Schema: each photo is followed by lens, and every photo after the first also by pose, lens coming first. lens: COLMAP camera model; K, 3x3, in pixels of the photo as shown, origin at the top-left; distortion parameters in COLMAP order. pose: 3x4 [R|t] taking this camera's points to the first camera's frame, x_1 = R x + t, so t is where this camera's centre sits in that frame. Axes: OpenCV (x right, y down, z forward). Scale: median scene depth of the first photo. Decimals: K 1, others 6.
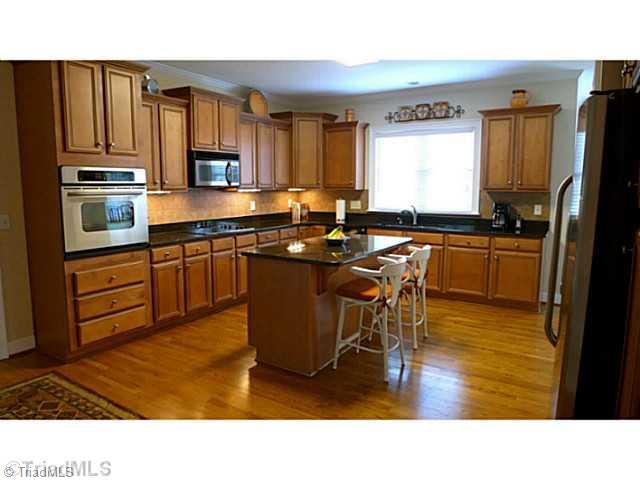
lens RADIAL K [[429.6, 0, 319.2], [0, 429.6, 238.1], [0, 0, 1]] dist [-0.002754, -0.000470]
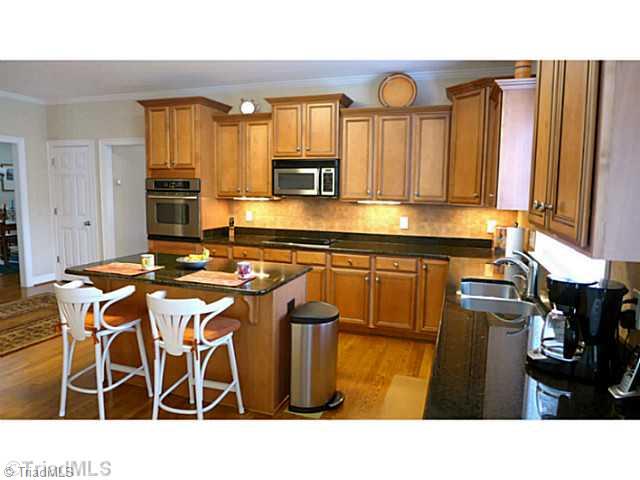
lens RADIAL K [[429.6, 0, 319.7], [0, 429.6, 237.8], [0, 0, 1]] dist [-0.002754, -0.000470]
pose [[0.259632, 0.120392, -0.958174, 0.640676], [-0.137905, 0.986652, 0.086603, -0.109108], [0.955810, 0.109652, 0.272769, 0.743422]]
